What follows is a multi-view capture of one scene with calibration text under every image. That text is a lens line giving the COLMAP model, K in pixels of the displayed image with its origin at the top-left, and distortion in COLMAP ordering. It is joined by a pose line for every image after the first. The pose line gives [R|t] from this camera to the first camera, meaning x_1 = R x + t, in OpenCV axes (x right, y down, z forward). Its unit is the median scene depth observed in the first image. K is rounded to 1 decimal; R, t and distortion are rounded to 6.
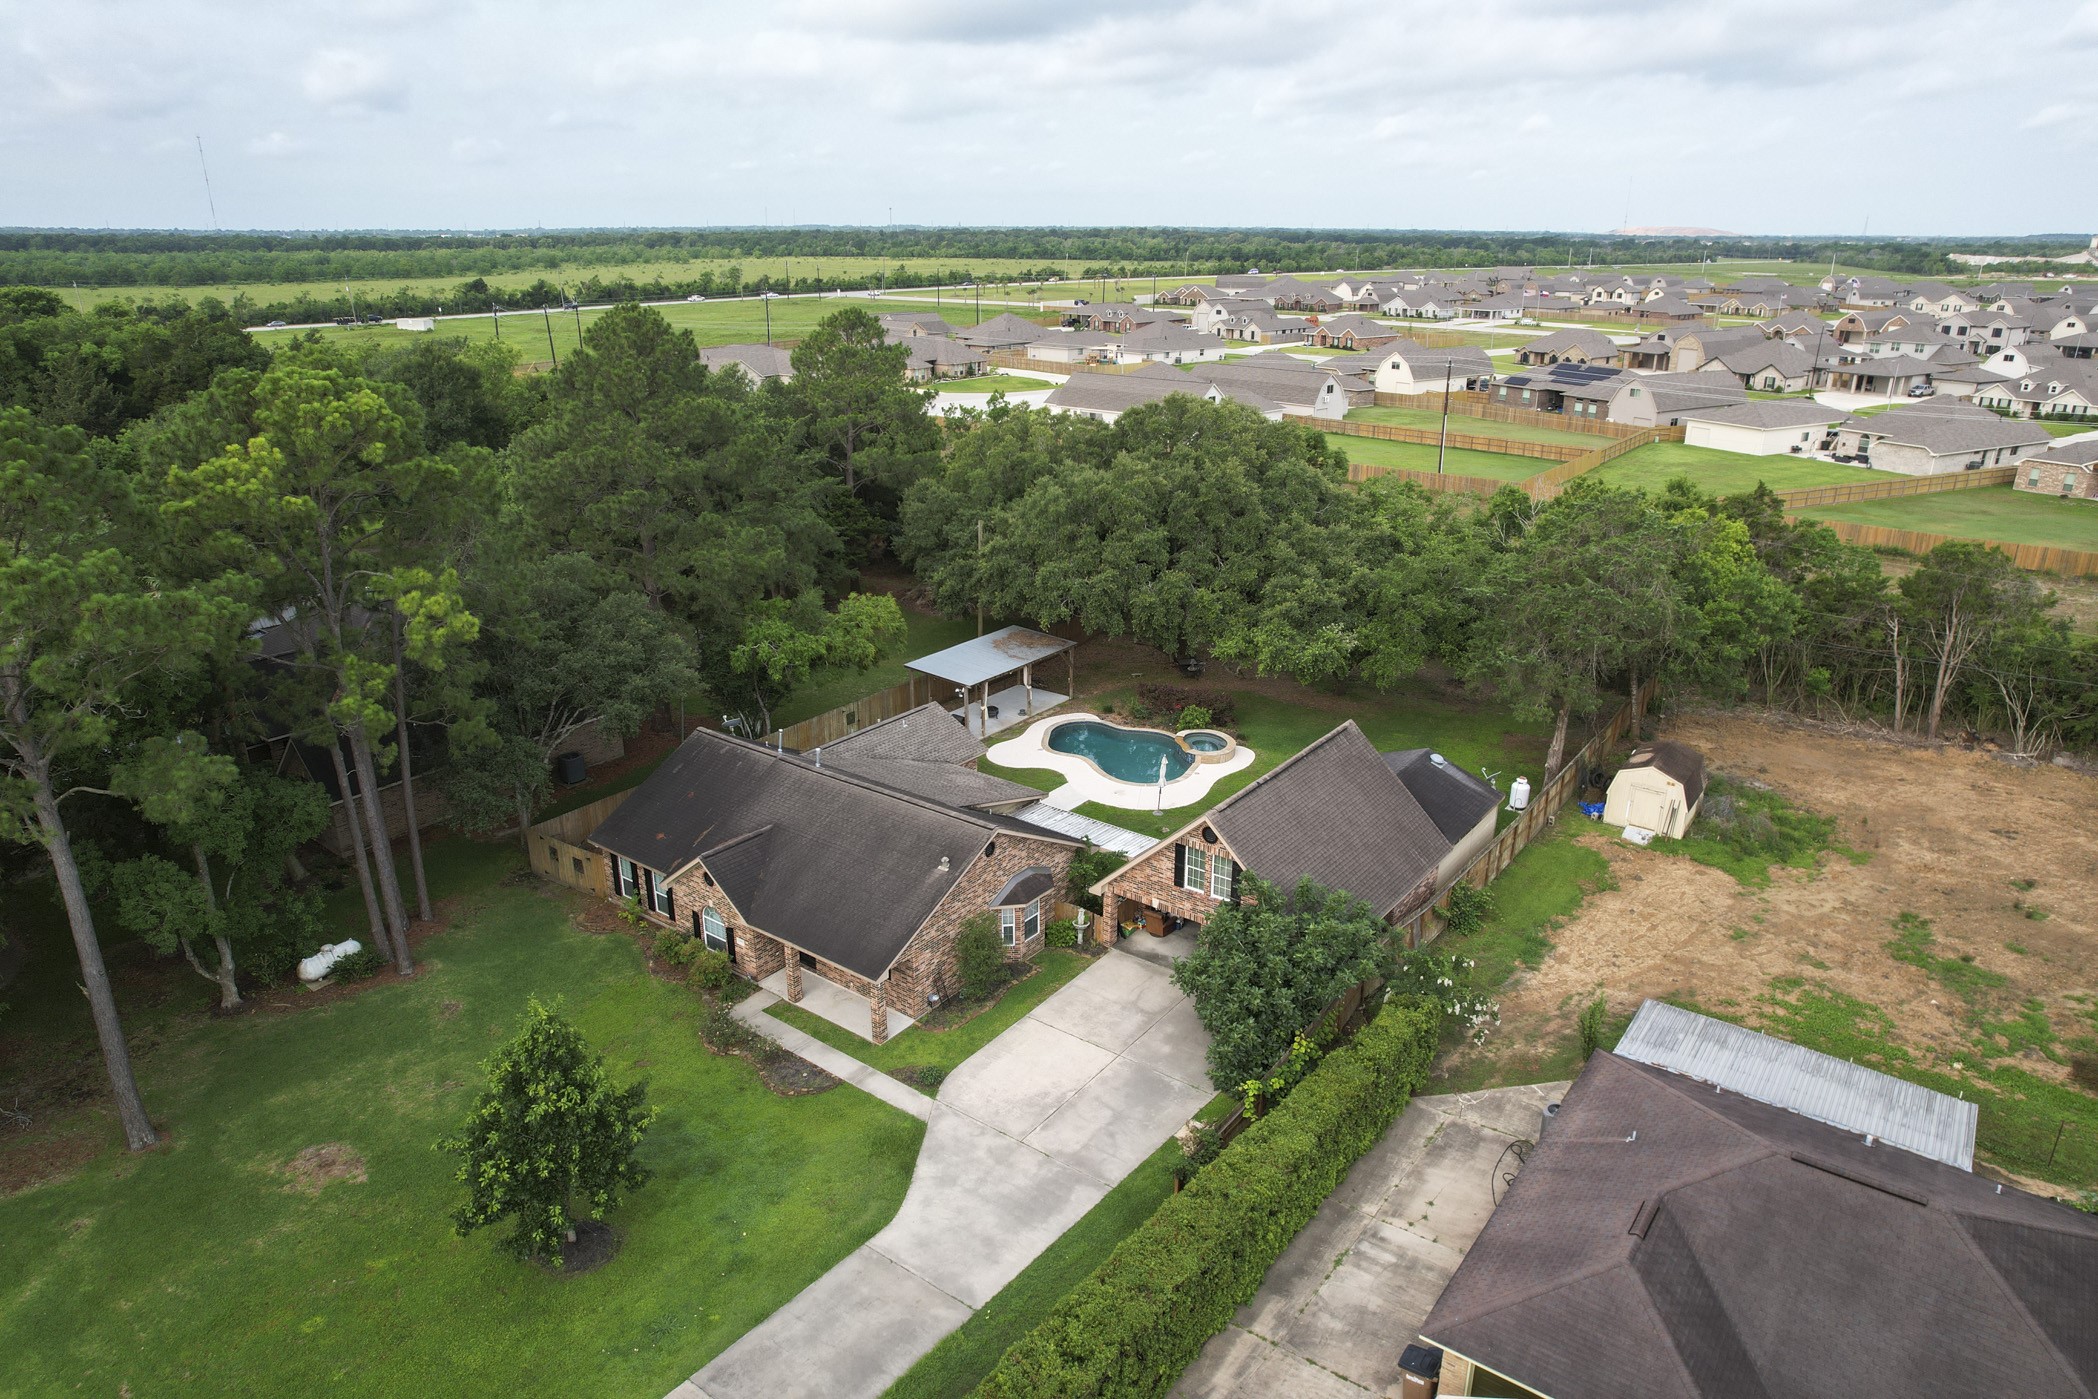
lens RADIAL K [[1335.0, 0, 1048.3], [0, 1335.0, 729.5], [0, 0, 1]] dist [-0.071743, 0.066026]
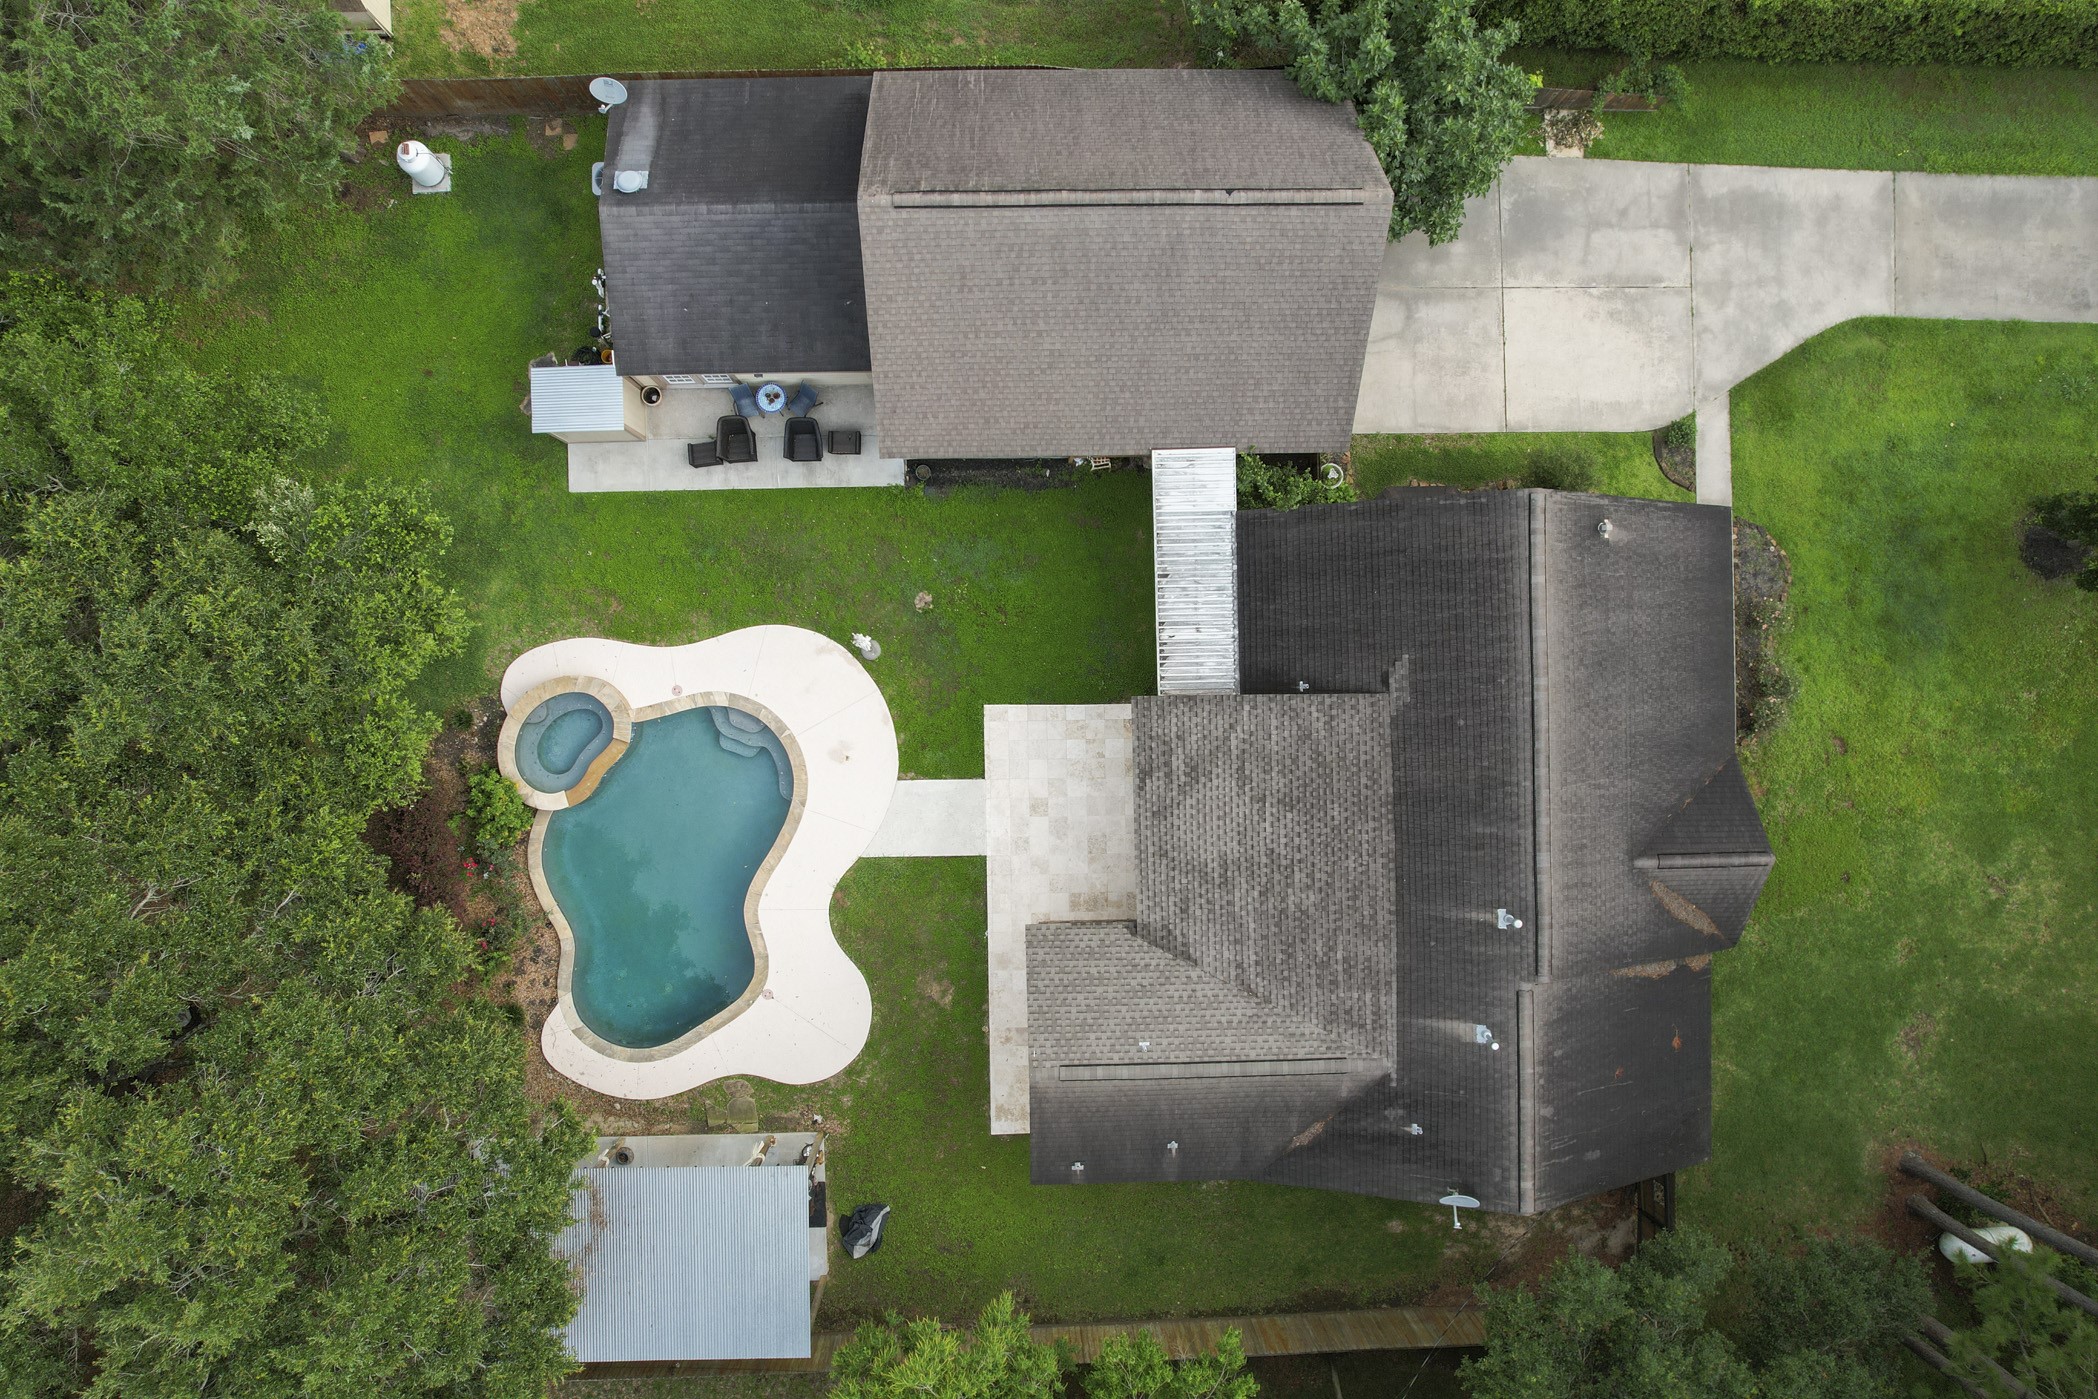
lens RADIAL K [[1335.0, 0, 1048.3], [0, 1335.0, 729.5], [0, 0, 1]] dist [-0.071743, 0.066026]
pose [[-0.618712, -0.785087, -0.028877, 0.031458], [0.251104, -0.232452, 0.939634, -0.571222], [-0.744408, 0.574111, 0.340959, 0.946925]]
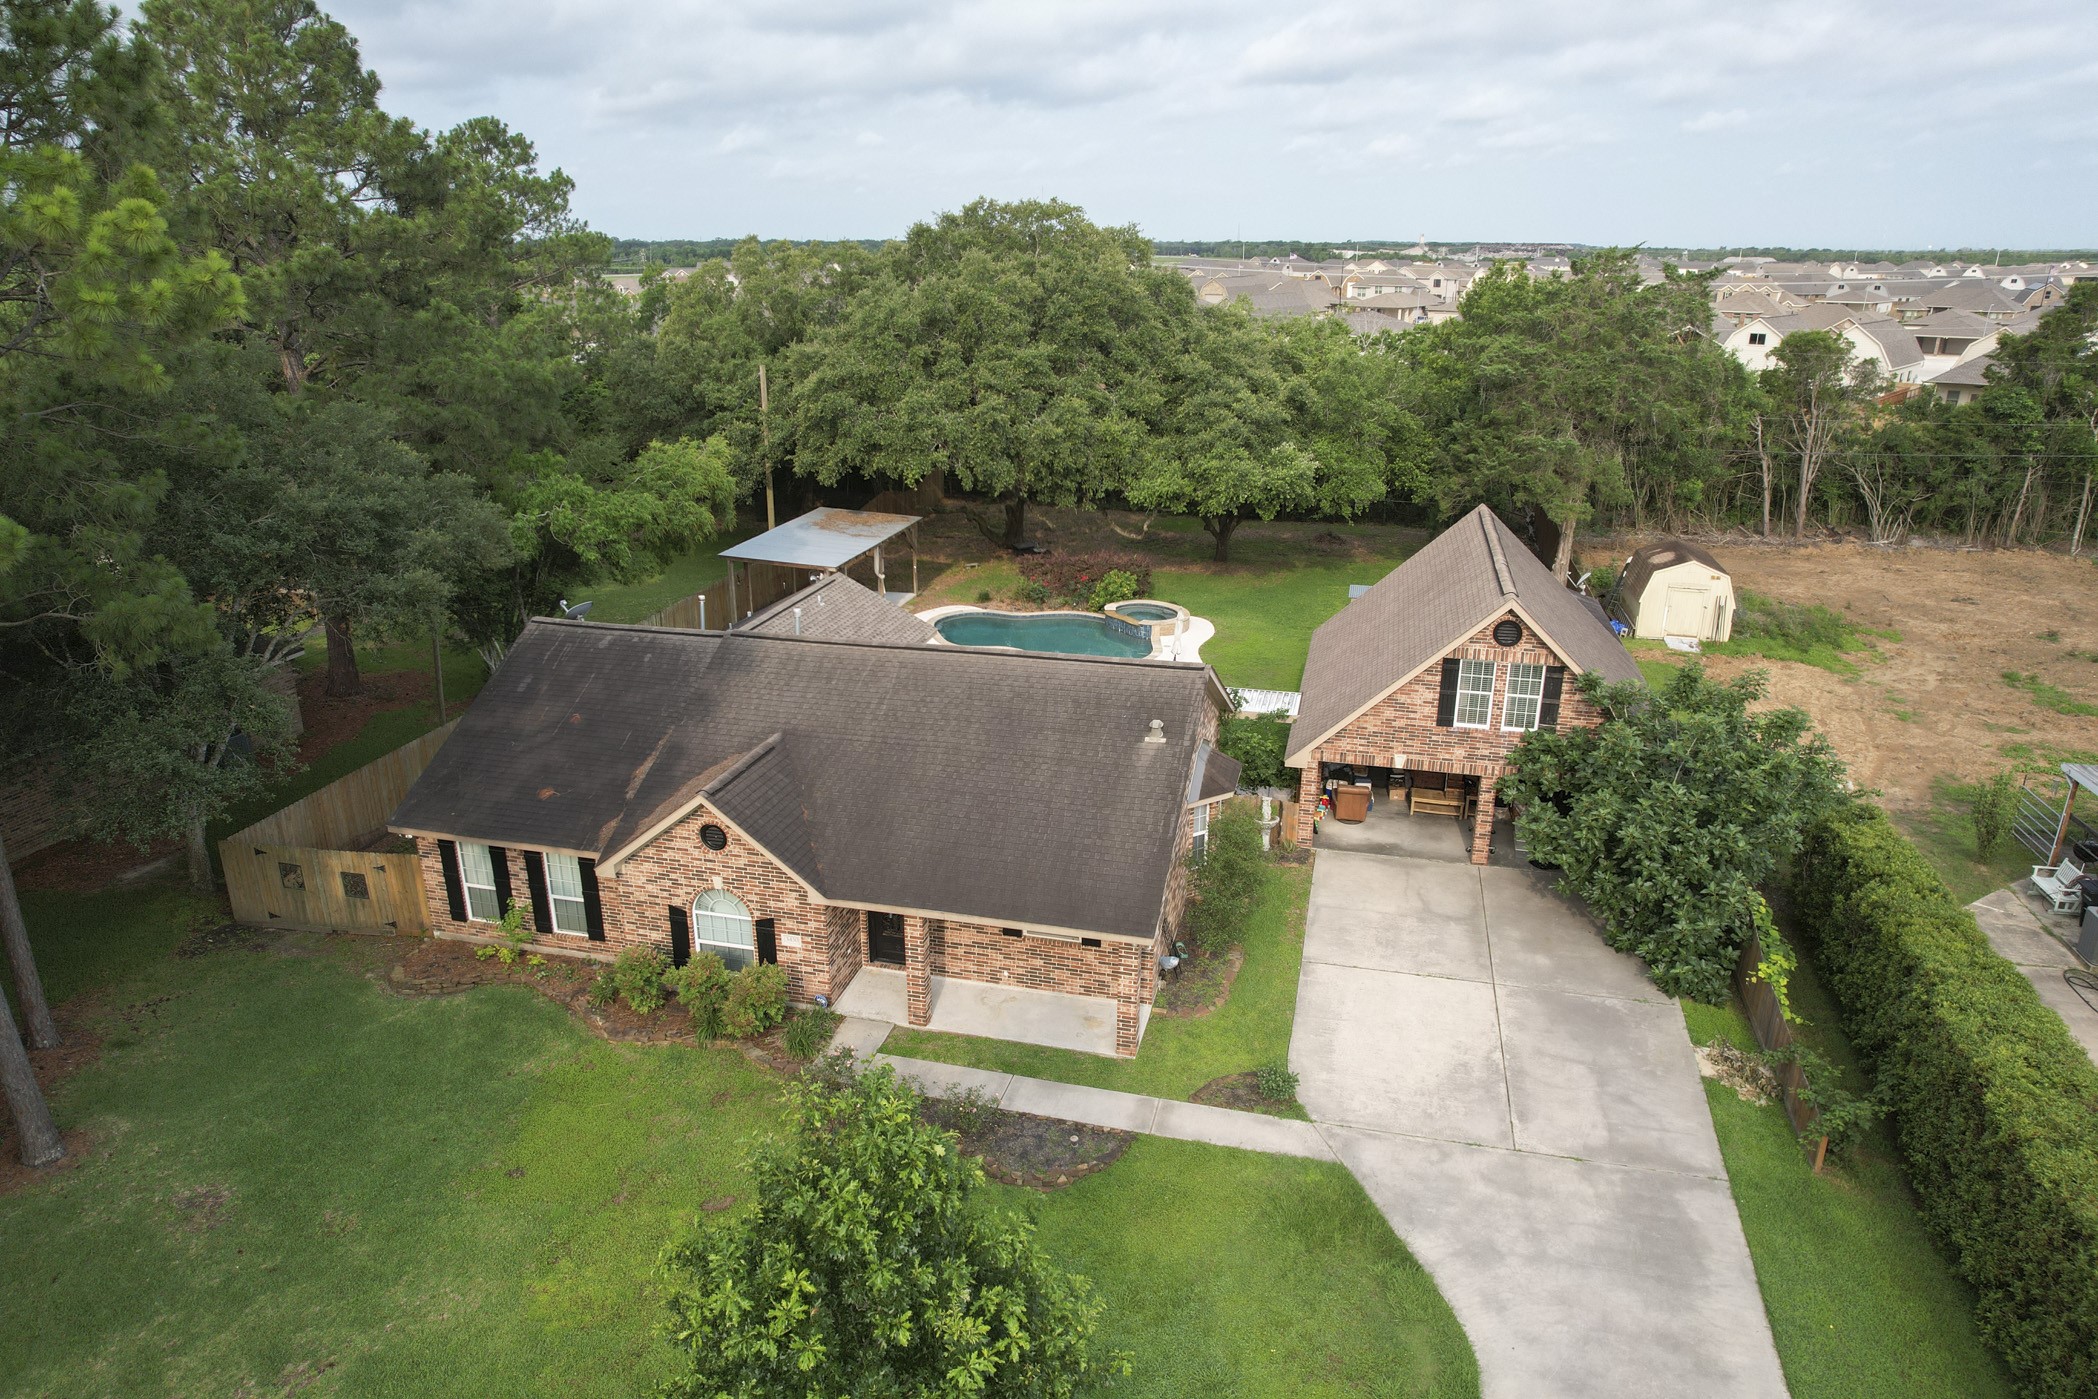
lens RADIAL K [[1335.0, 0, 1048.3], [0, 1335.0, 729.5], [0, 0, 1]] dist [-0.071743, 0.066026]
pose [[0.920296, -0.136135, 0.366772, -0.305636], [0.139866, 0.990033, 0.016524, 0.075910], [-0.365366, 0.036092, 0.930164, 0.429753]]
